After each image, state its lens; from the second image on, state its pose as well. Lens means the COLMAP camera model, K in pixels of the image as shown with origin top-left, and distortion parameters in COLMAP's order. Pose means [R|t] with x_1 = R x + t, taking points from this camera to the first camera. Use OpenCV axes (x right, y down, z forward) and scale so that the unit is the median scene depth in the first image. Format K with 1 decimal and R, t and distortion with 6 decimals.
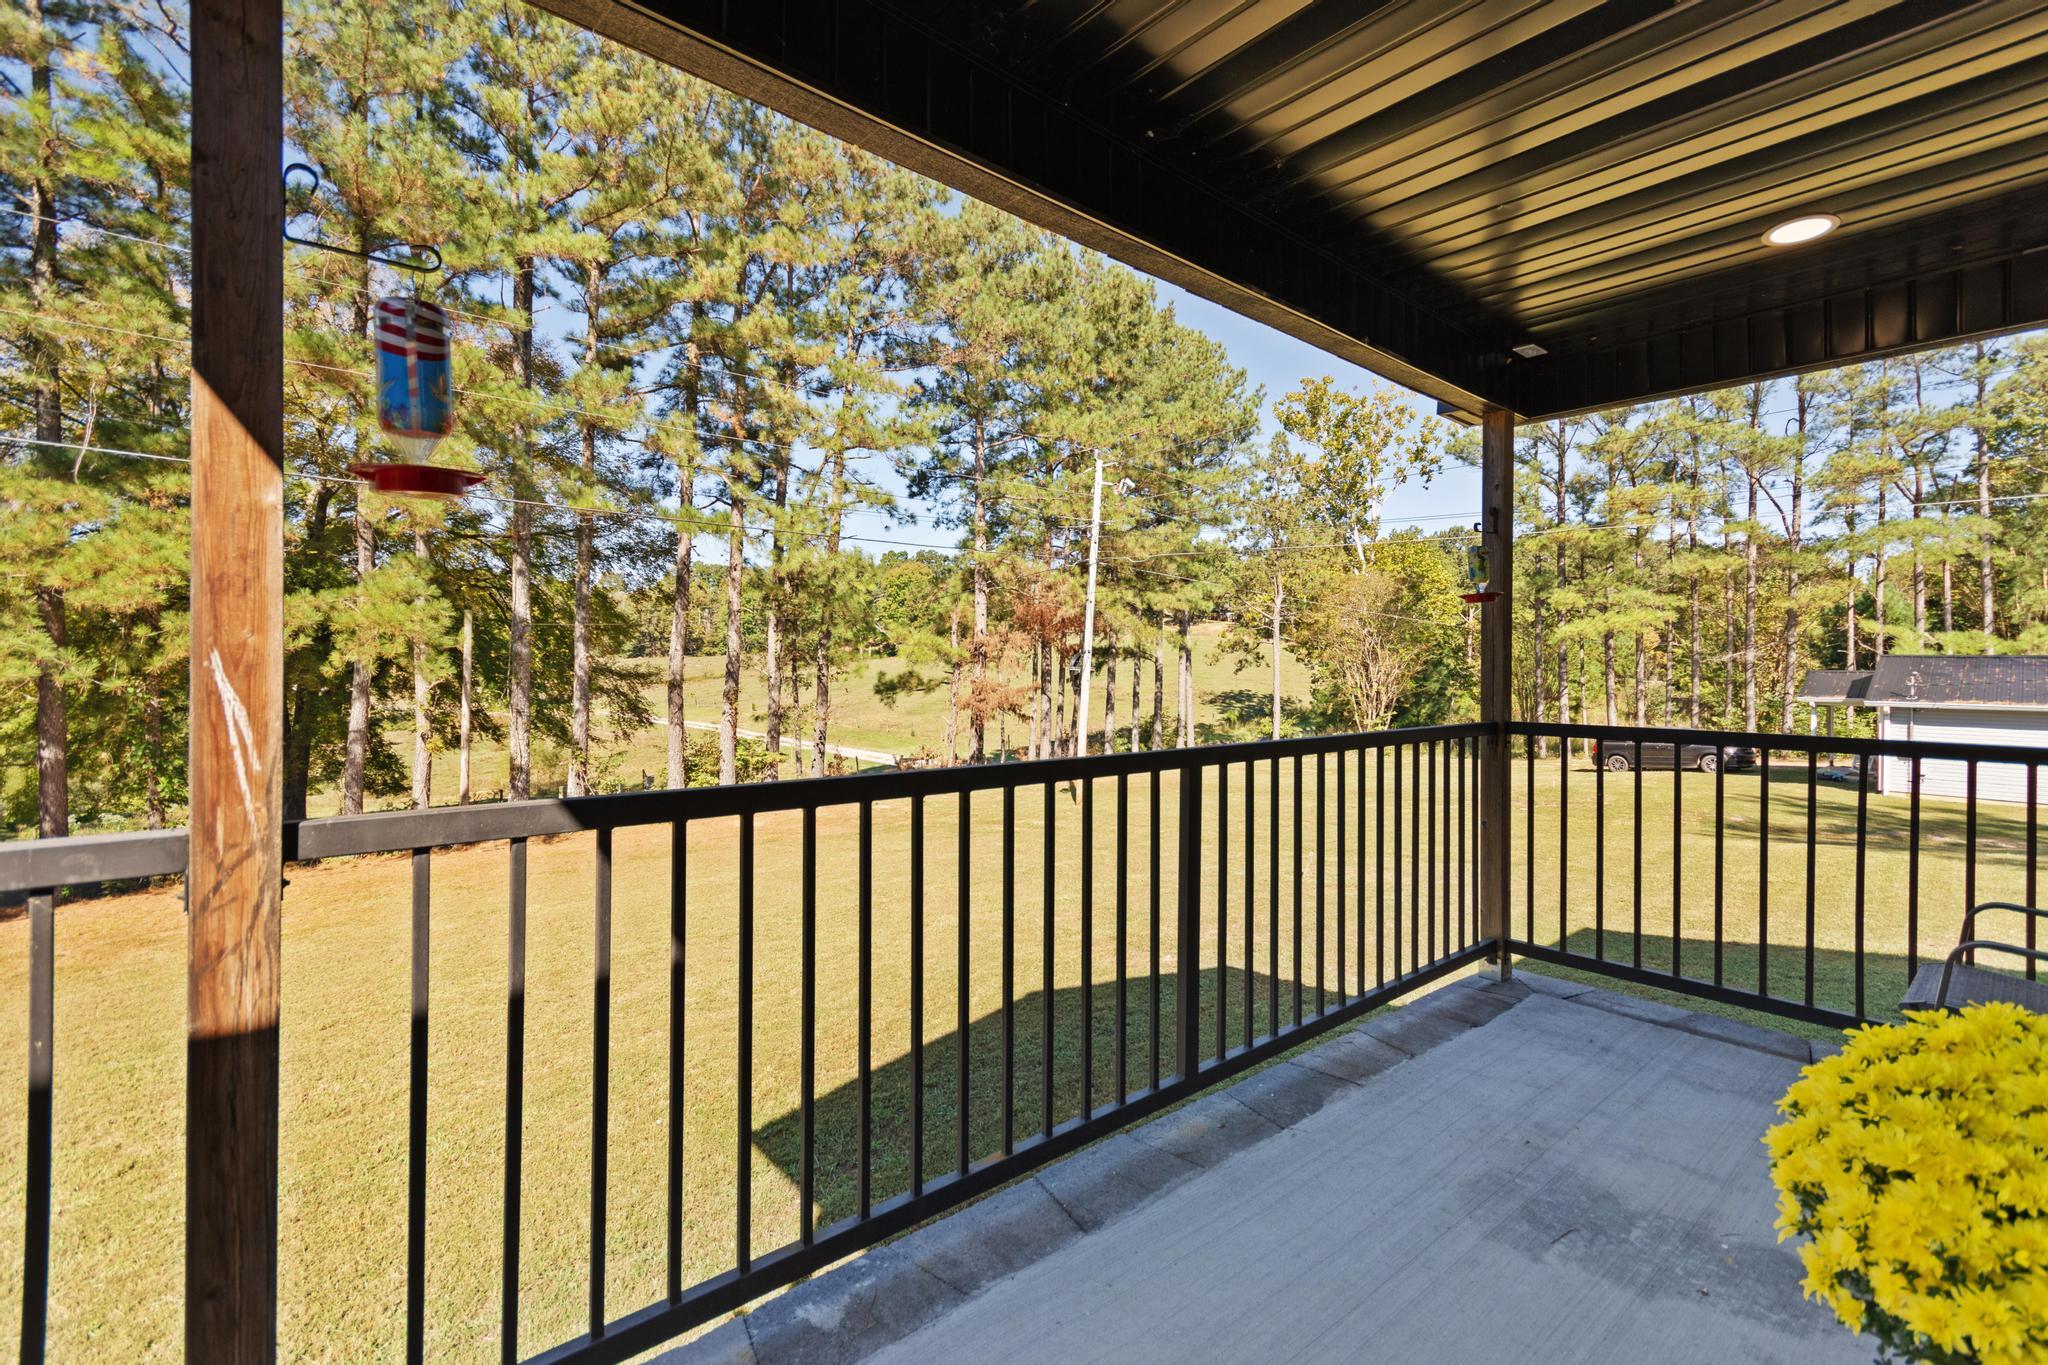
lens RADIAL K [[926.4, 0, 1022.4], [0, 926.4, 657.1], [0, 0, 1]] dist [0.004344, 0.000368]
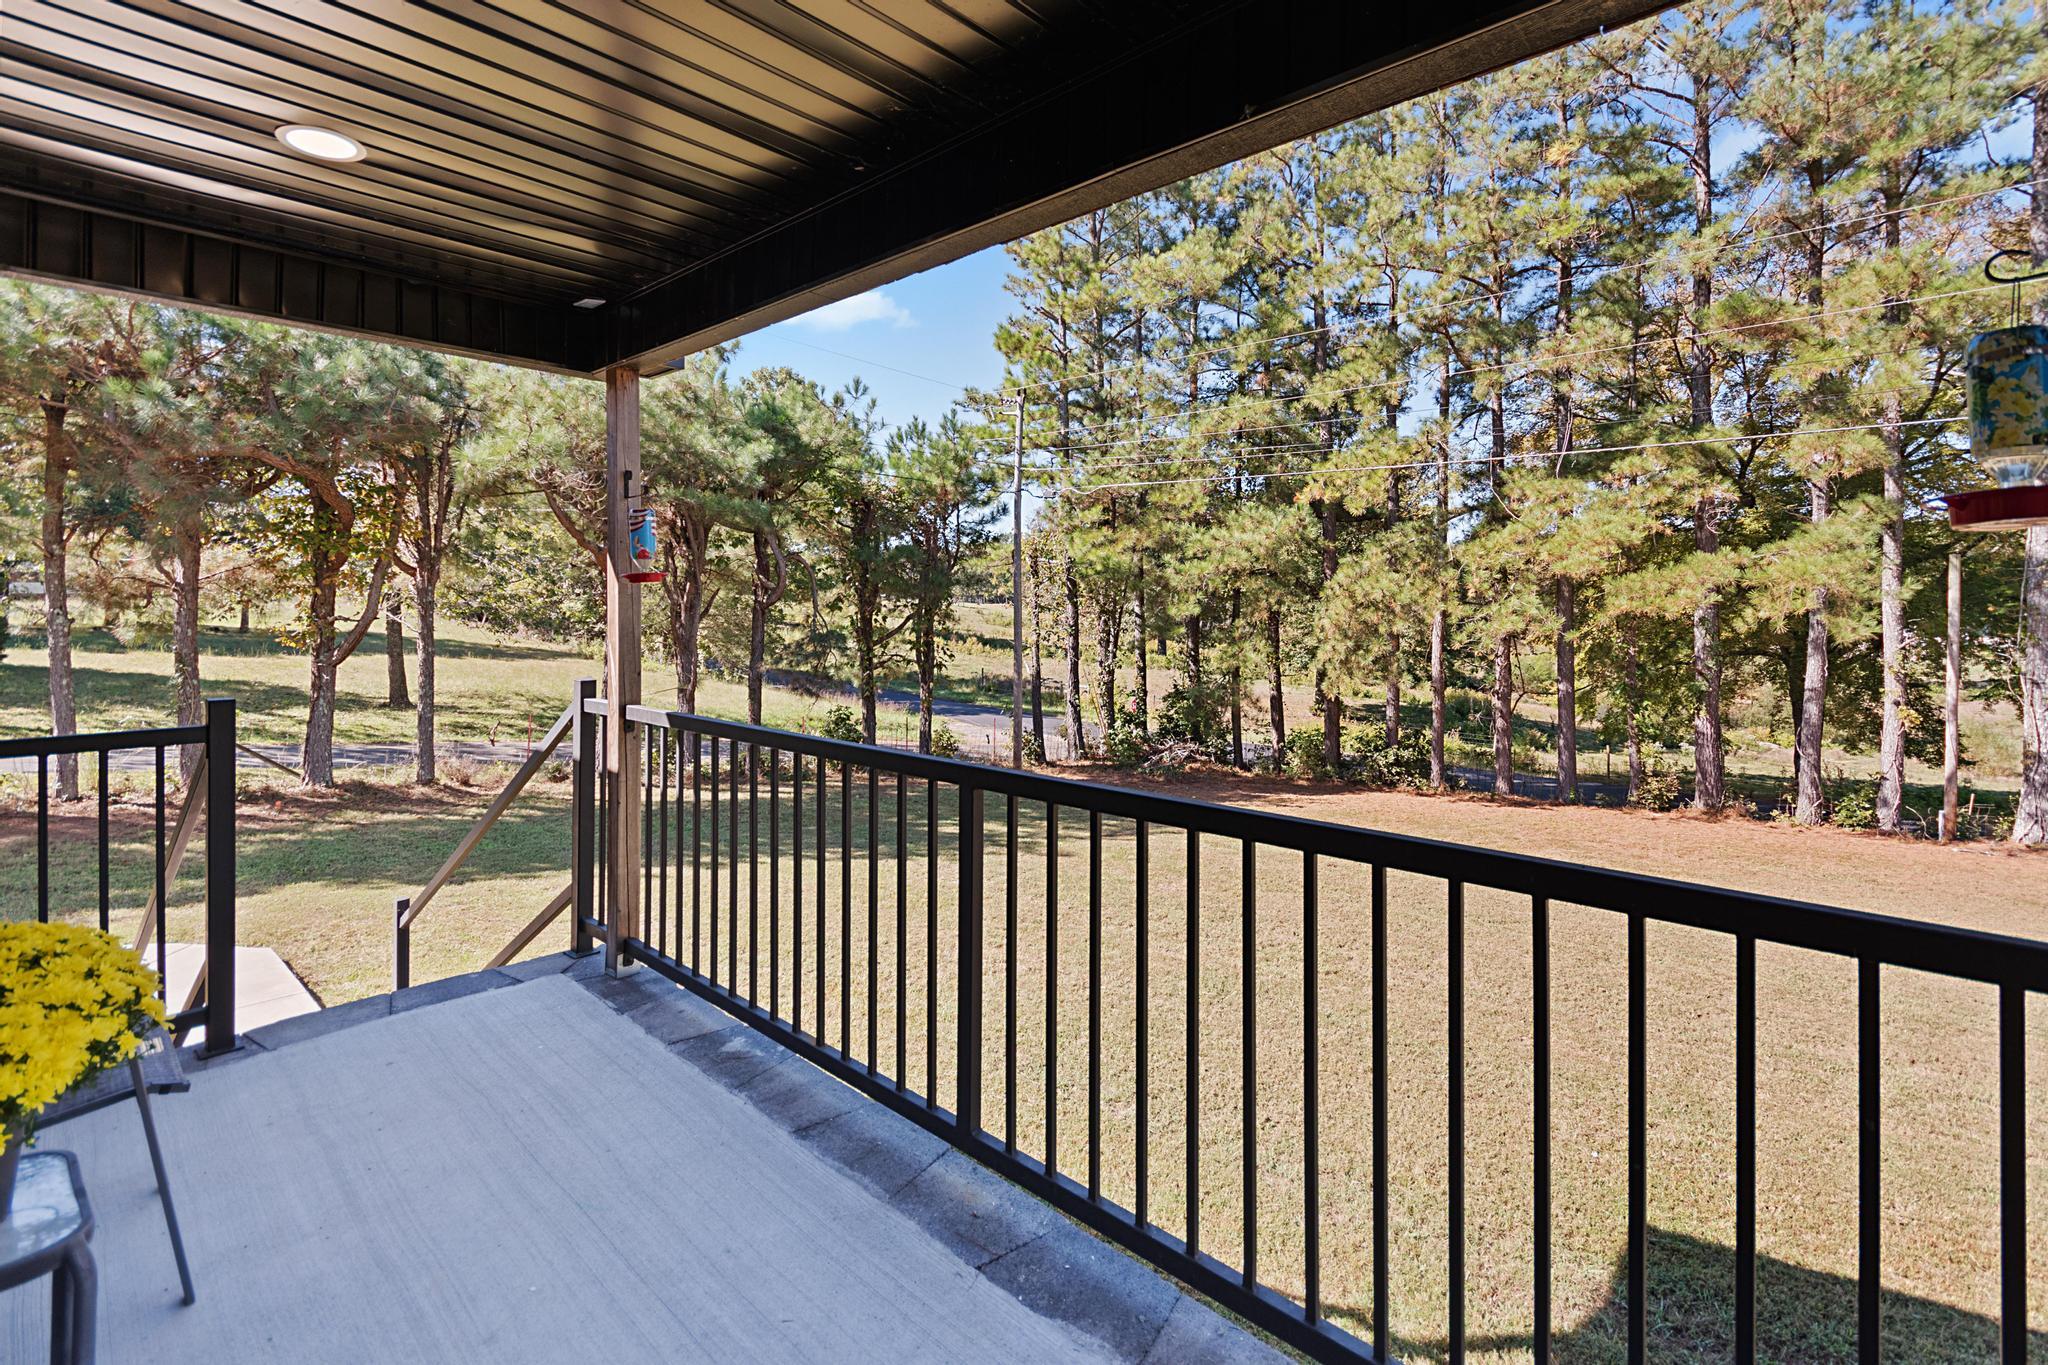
lens RADIAL K [[902.4, 0, 1031.4], [0, 902.4, 601.1], [0, 0, 1]] dist [0.001405, 0.000169]
pose [[0.122321, -0.013373, -0.992400, 0.039894], [0.006291, 0.999900, -0.012699, -0.001689], [0.992471, -0.004690, 0.122393, 0.036285]]
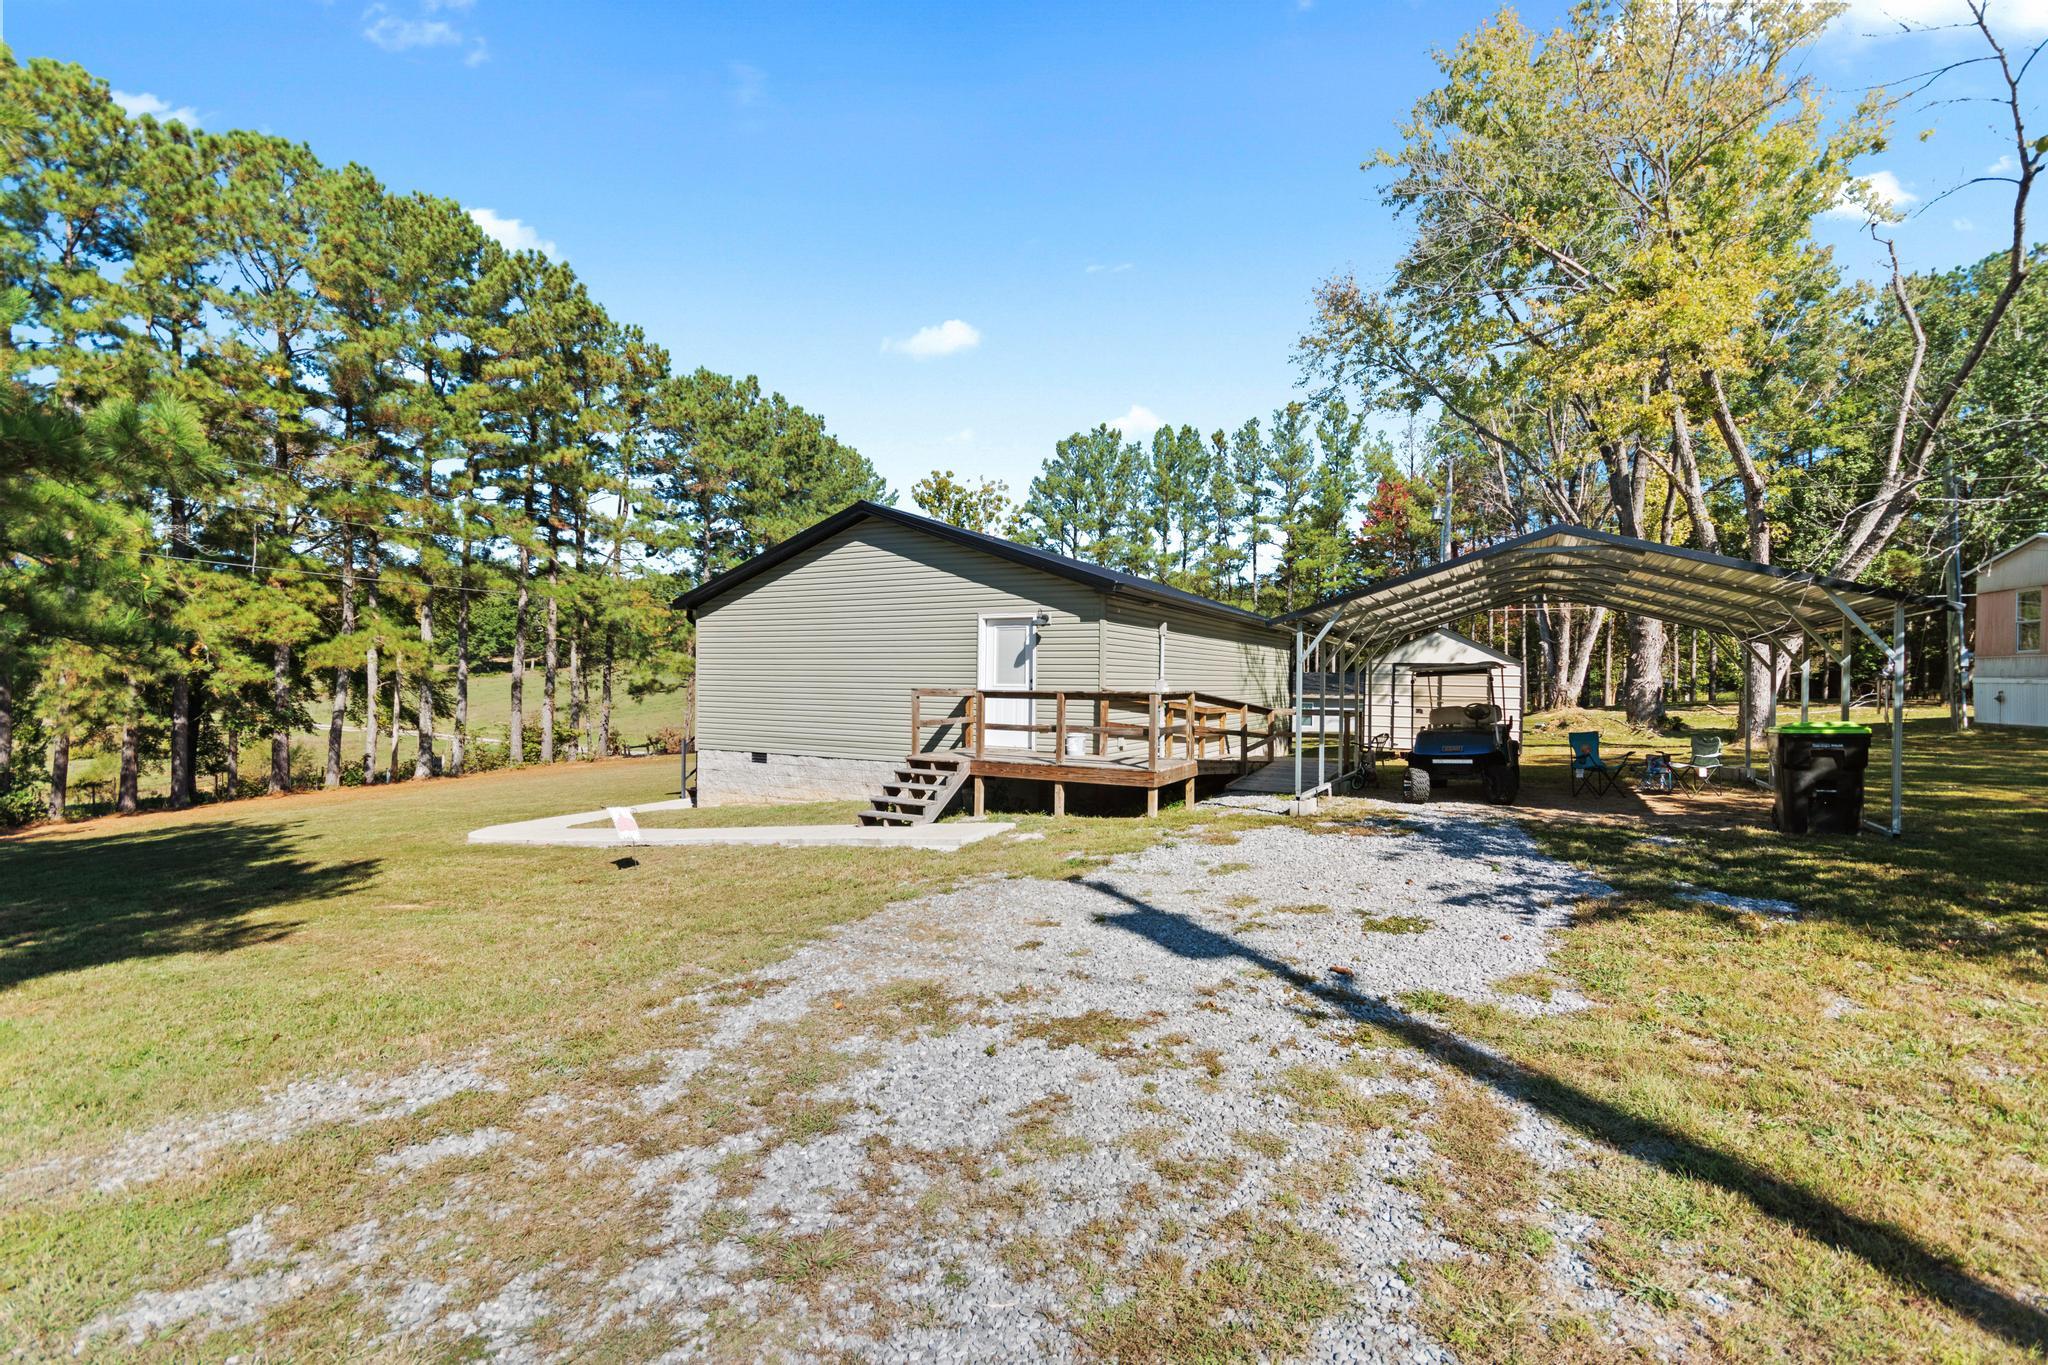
lens RADIAL K [[879.7, 0, 1024.0], [0, 879.7, 682.5], [0, 0, 1]] dist [0.000801, -0.000551]
pose [[0.935930, -0.000379, 0.352185, -0.063011], [-0.004275, 0.999914, 0.012438, 0.000830], [-0.352159, -0.013147, 0.935848, -0.518504]]
